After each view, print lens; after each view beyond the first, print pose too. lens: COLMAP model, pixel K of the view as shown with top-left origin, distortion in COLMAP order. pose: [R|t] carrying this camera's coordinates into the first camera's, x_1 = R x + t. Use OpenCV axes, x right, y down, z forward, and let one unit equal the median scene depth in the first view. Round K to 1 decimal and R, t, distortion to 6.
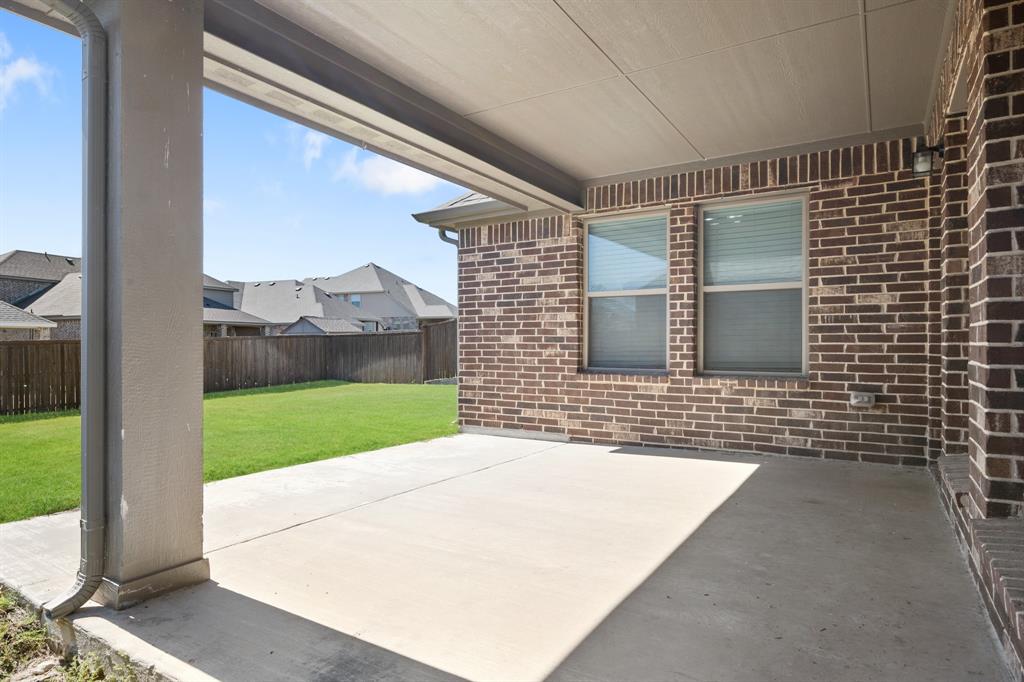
lens RADIAL K [[594.9, 0, 509.3], [0, 594.9, 344.0], [0, 0, 1]] dist [0.003504, 0.000181]
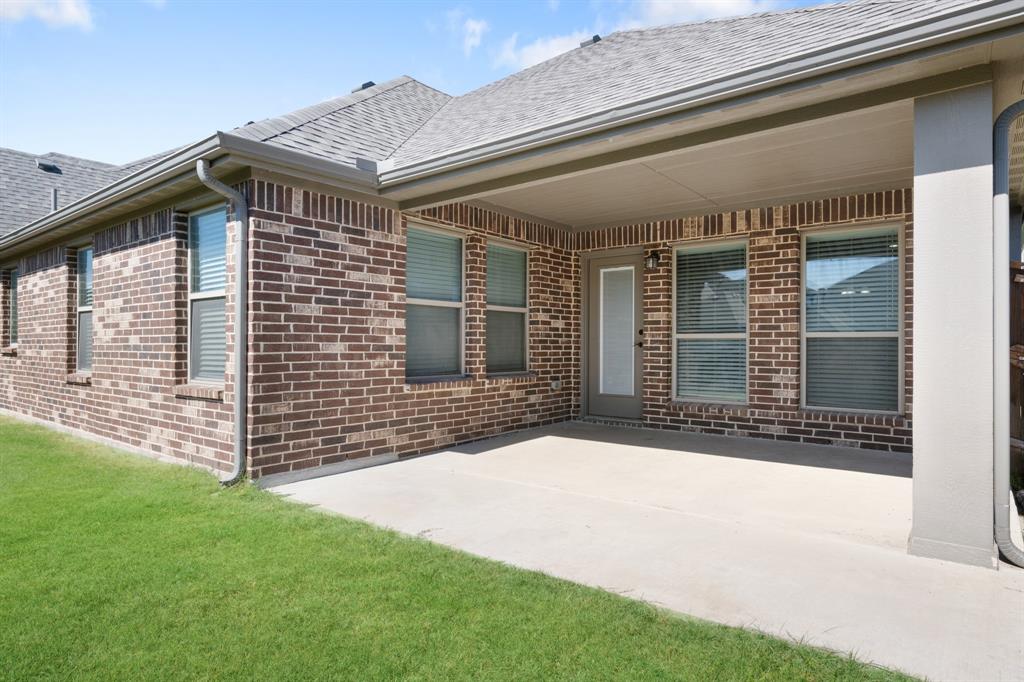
lens RADIAL K [[594.9, 0, 510.3], [0, 594.9, 338.3], [0, 0, 1]] dist [0.003504, 0.000181]
pose [[0.098718, 0.007987, 0.995083, -0.763509], [-0.007076, 0.999948, -0.007324, -0.016430], [-0.995090, -0.006318, 0.098769, 0.710306]]
